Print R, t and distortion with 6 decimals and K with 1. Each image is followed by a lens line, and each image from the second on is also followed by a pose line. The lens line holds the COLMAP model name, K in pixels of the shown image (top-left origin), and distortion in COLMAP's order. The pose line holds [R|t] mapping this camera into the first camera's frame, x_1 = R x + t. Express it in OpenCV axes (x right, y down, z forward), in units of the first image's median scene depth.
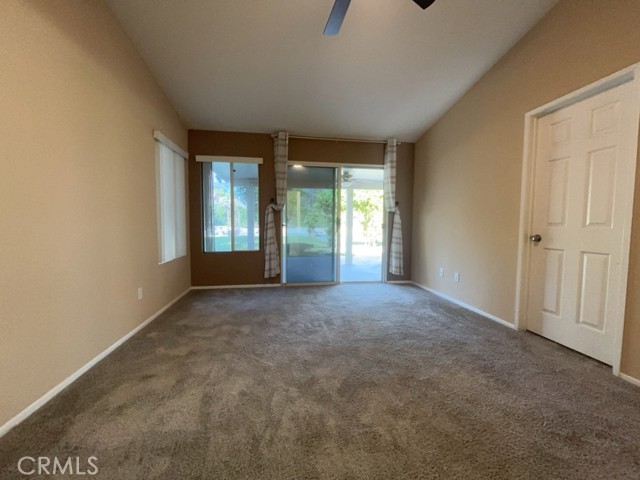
lens RADIAL K [[259.3, 0, 320.9], [0, 259.3, 240.4], [0, 0, 1]] dist [-0.003422, -0.001224]
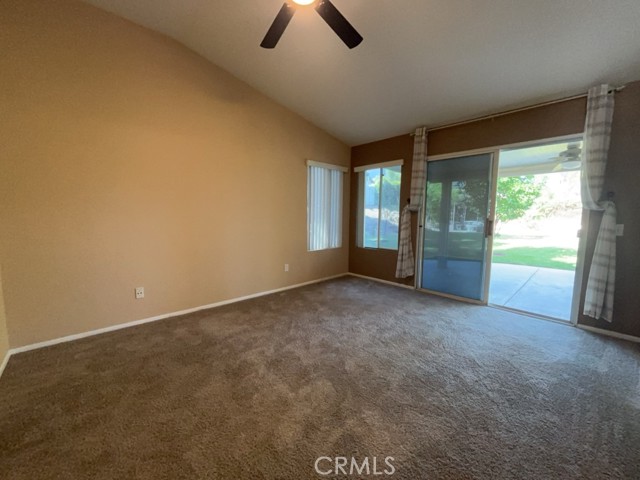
lens RADIAL K [[259.3, 0, 322.8], [0, 259.3, 240.7], [0, 0, 1]] dist [-0.003422, -0.001224]
pose [[0.560204, 0.083134, -0.824172, 0.456699], [-0.062212, 0.996364, 0.058217, -0.040898], [0.826015, 0.018659, 0.563339, 0.178893]]
